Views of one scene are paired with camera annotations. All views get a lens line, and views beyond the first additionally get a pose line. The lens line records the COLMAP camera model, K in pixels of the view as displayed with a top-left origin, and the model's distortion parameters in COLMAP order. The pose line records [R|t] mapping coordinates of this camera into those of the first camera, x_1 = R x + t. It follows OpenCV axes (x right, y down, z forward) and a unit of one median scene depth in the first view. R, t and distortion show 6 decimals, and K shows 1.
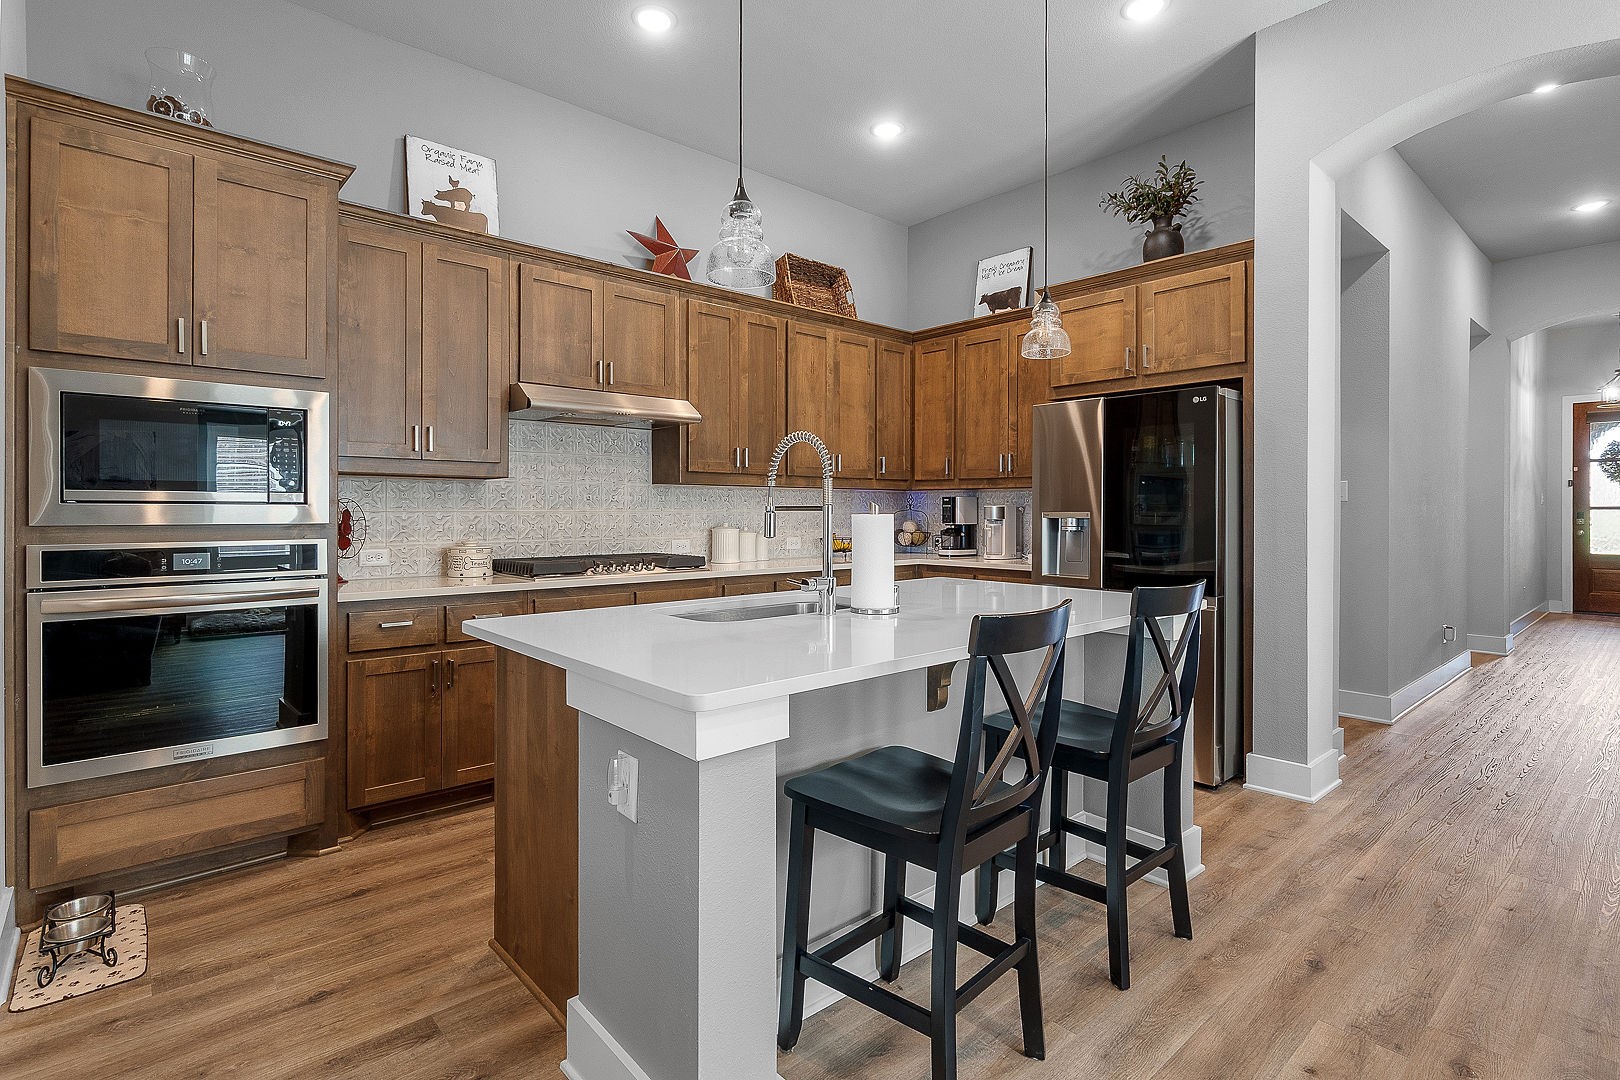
lens RADIAL K [[782.6, 0, 793.1], [0, 782.6, 518.6], [0, 0, 1]] dist [-0.002569, 0.001213]
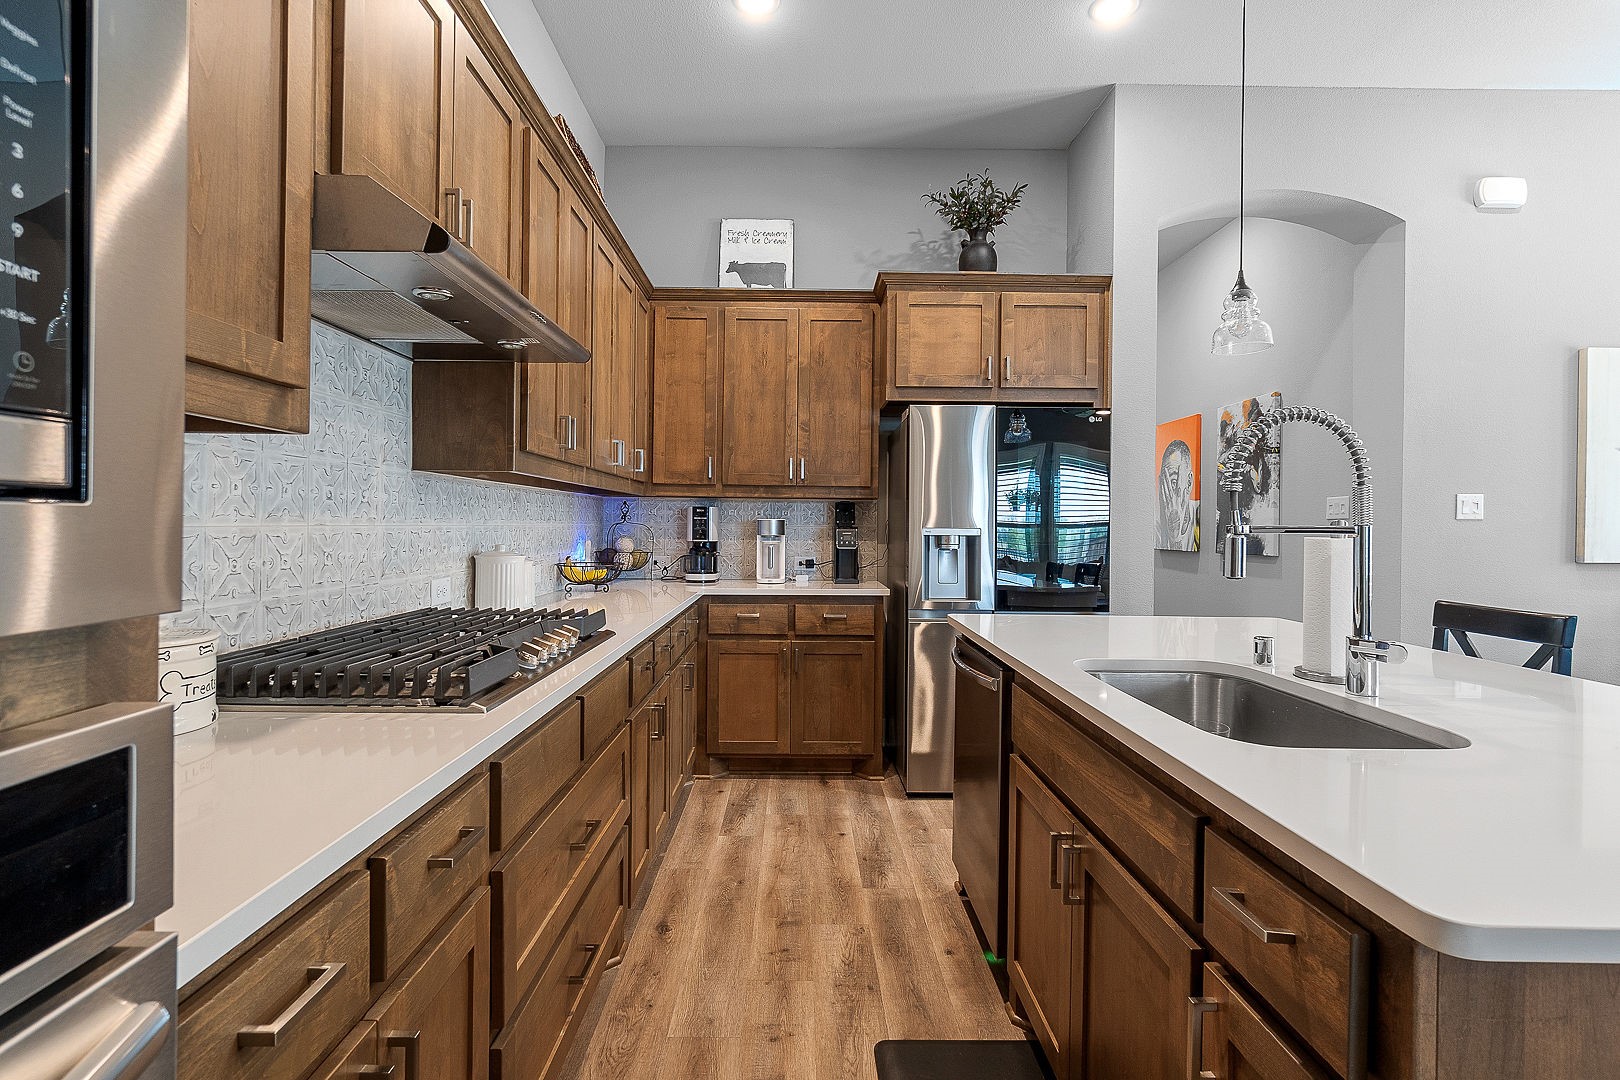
lens RADIAL K [[782.6, 0, 795.7], [0, 782.6, 525.9], [0, 0, 1]] dist [-0.002569, 0.001213]
pose [[0.653806, 0.003438, 0.756655, -0.461581], [-0.002575, 0.999994, -0.002319, -0.009286], [-0.756658, -0.000432, 0.653811, 0.570813]]
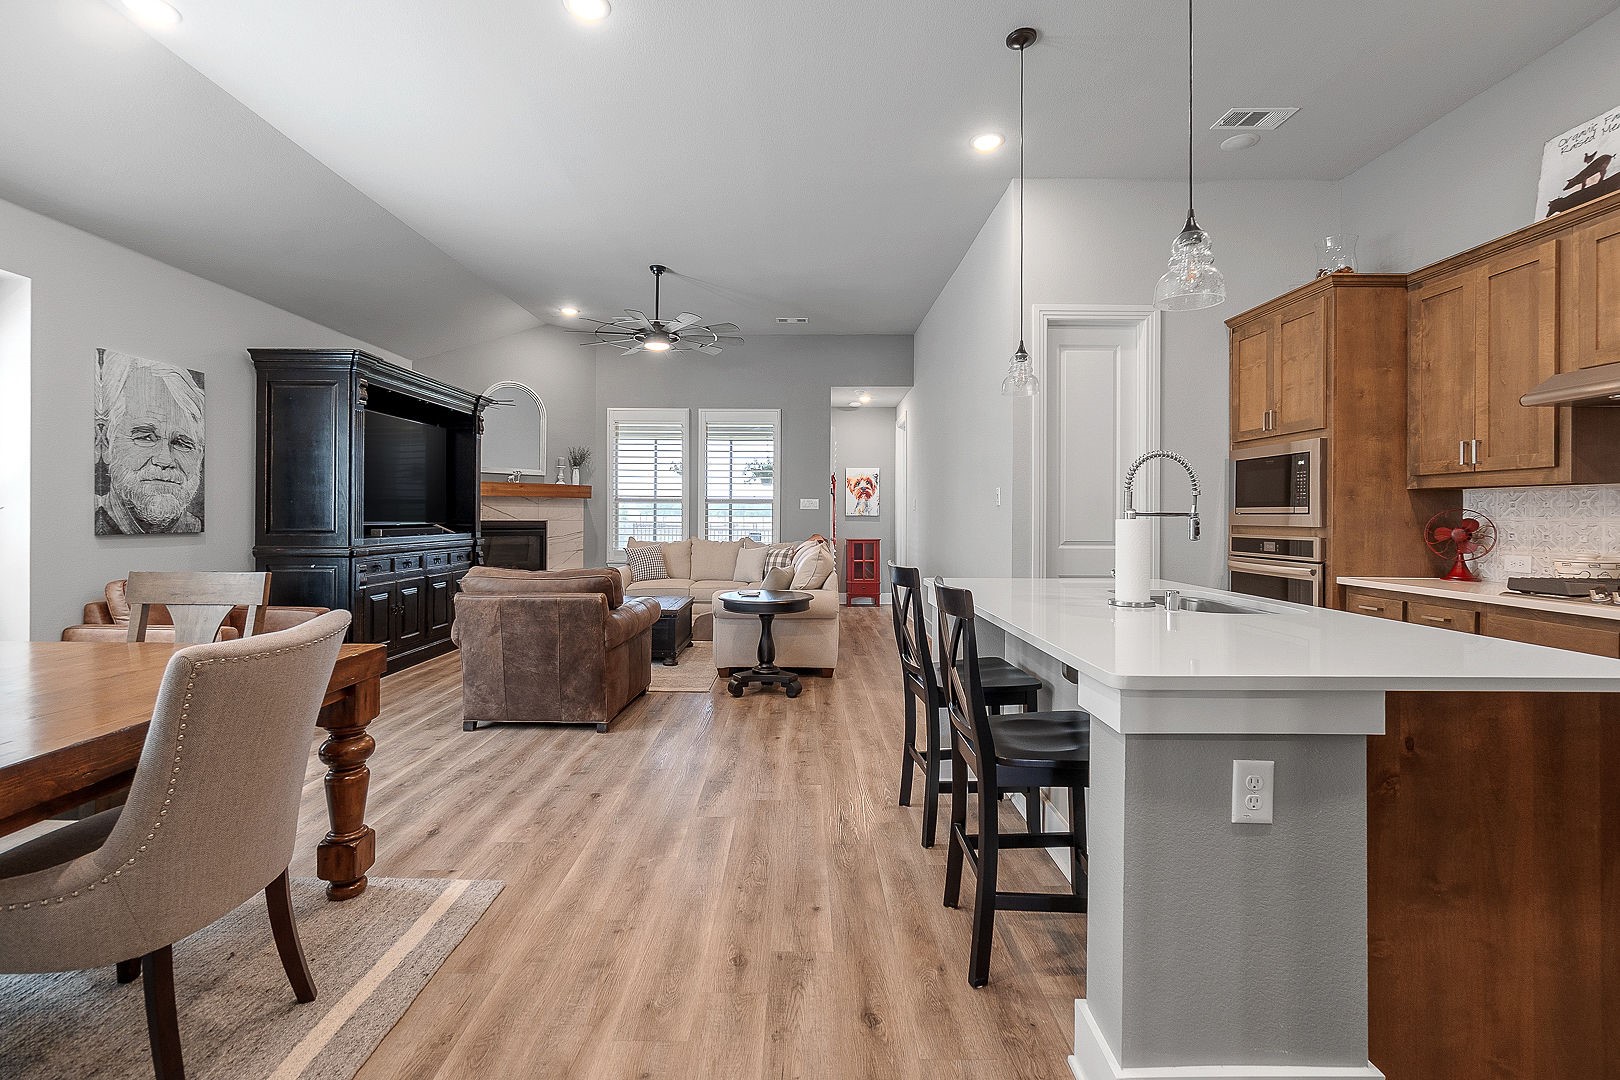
lens RADIAL K [[704.4, 0, 805.1], [0, 704.4, 516.8], [0, 0, 1]] dist [-0.004069, 0.002552]
pose [[-0.651786, -0.003933, -0.758393, 0.747800], [-0.015209, 0.999853, 0.007886, -0.006199], [0.758250, 0.016675, -0.651750, 0.819318]]
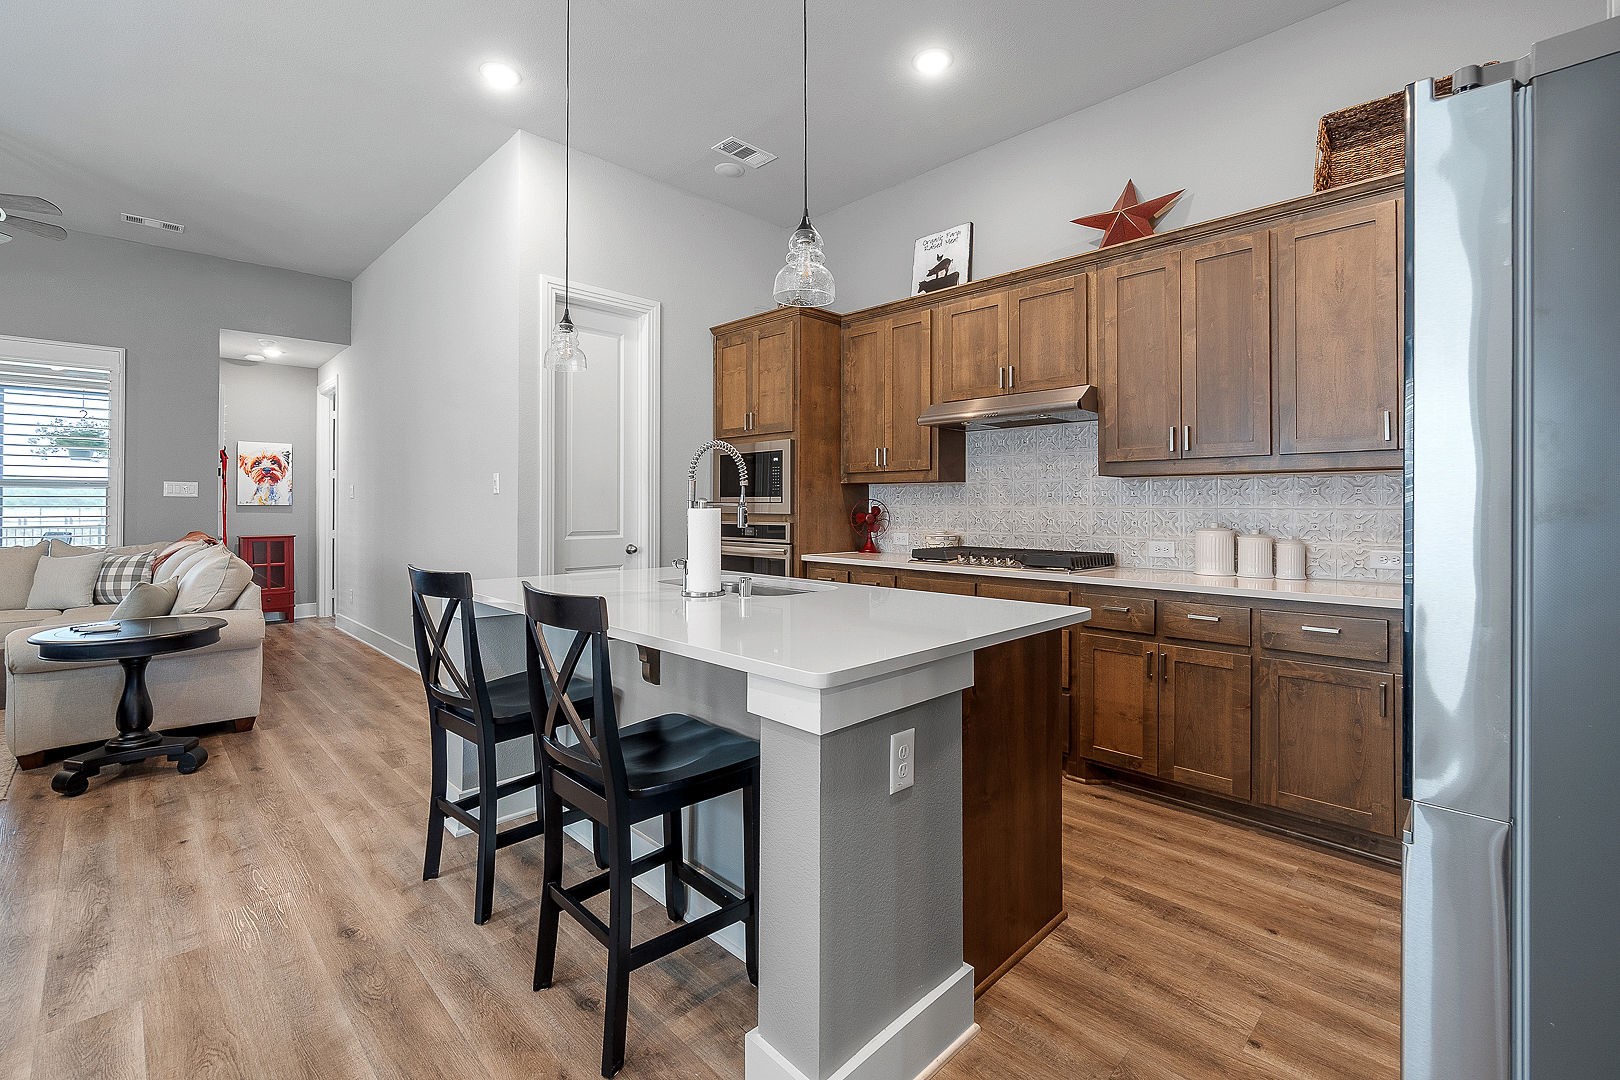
lens RADIAL K [[704.4, 0, 802.6], [0, 704.4, 505.2], [0, 0, 1]] dist [-0.004069, 0.002552]
pose [[0.060646, -0.003076, -0.998155, 0.709139], [-0.012760, 0.999911, -0.003857, -0.005204], [0.998078, 0.012971, 0.060601, 0.677648]]
